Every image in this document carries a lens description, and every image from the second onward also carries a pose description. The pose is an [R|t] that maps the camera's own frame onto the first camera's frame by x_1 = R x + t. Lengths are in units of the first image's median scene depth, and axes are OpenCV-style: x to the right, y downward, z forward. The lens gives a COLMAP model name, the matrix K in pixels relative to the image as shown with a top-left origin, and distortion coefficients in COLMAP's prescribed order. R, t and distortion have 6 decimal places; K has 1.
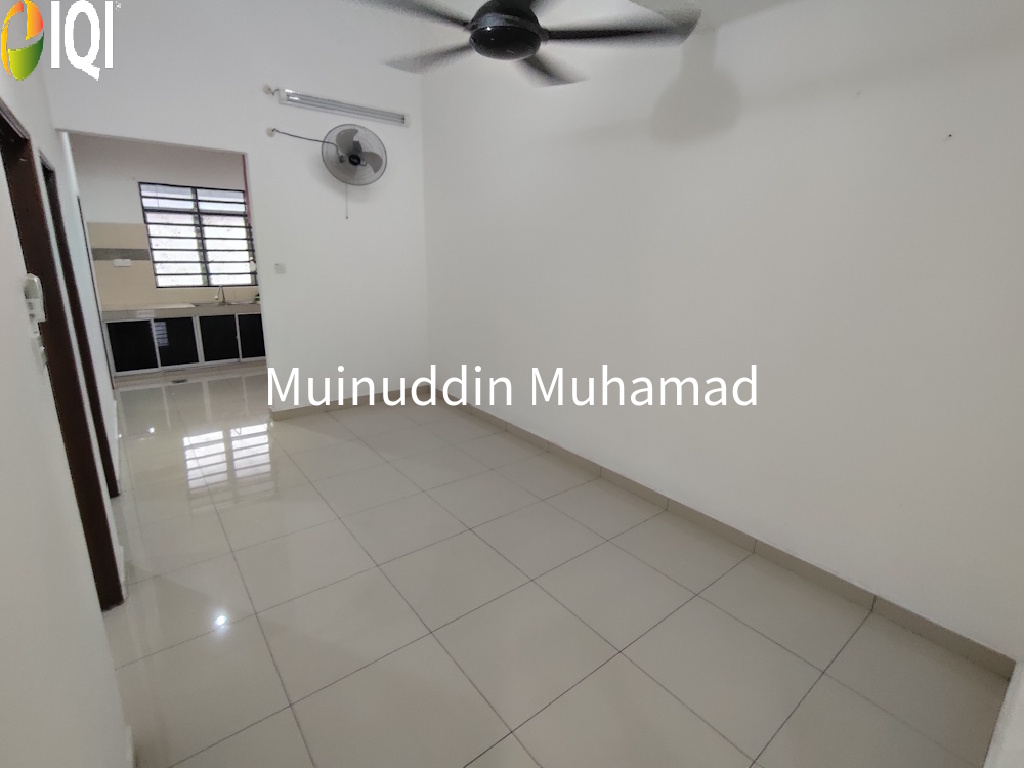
lens RADIAL K [[485.5, 0, 509.7], [0, 485.5, 380.0], [0, 0, 1]] dist [-0.007674, 0.004589]
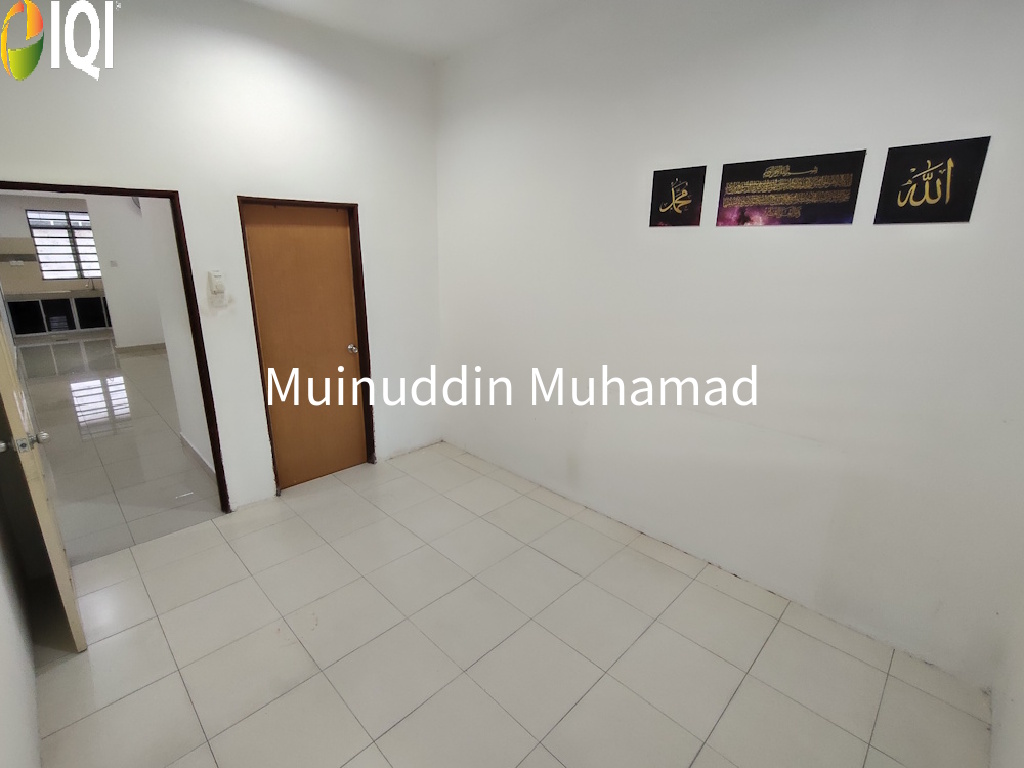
lens RADIAL K [[485.5, 0, 504.5], [0, 485.5, 383.4], [0, 0, 1]] dist [-0.007674, 0.004589]
pose [[0.994882, -0.026273, 0.097564, 0.535415], [0.023094, 0.999169, 0.033577, 0.112716], [-0.098365, -0.031152, 0.994663, -0.637958]]
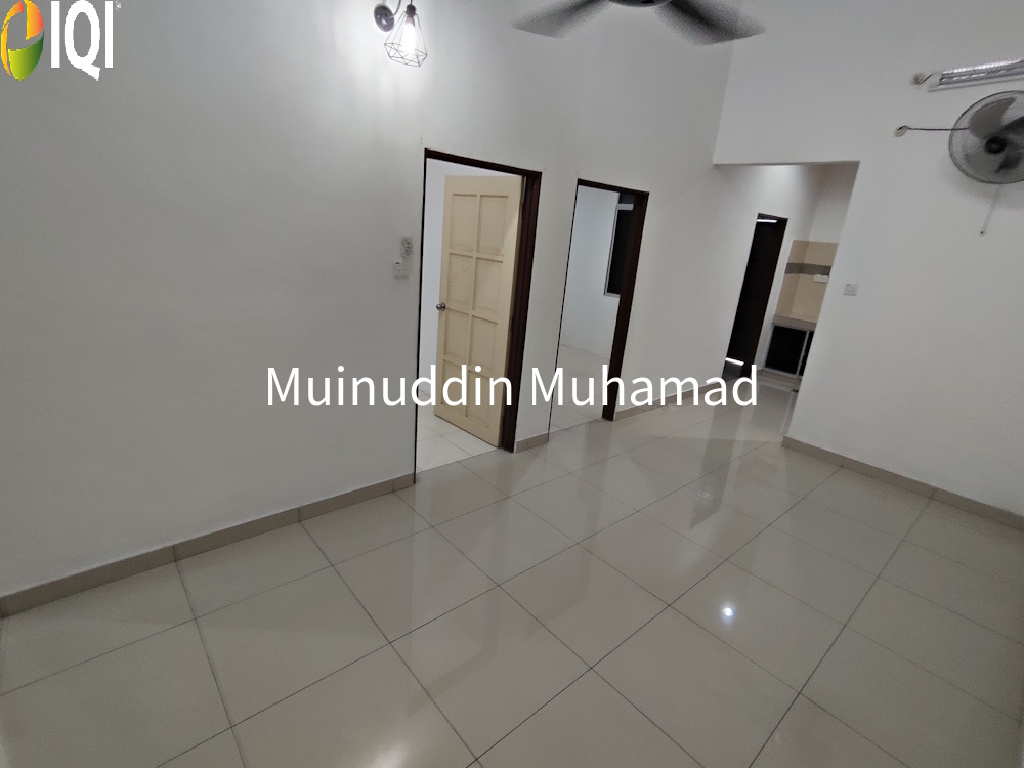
lens RADIAL K [[485.5, 0, 513.7], [0, 485.5, 383.3], [0, 0, 1]] dist [-0.007674, 0.004589]
pose [[0.051890, 0.282830, -0.957766, 0.265598], [-0.333969, 0.908754, 0.250263, -0.065785], [0.941155, 0.306878, 0.141612, 0.253255]]
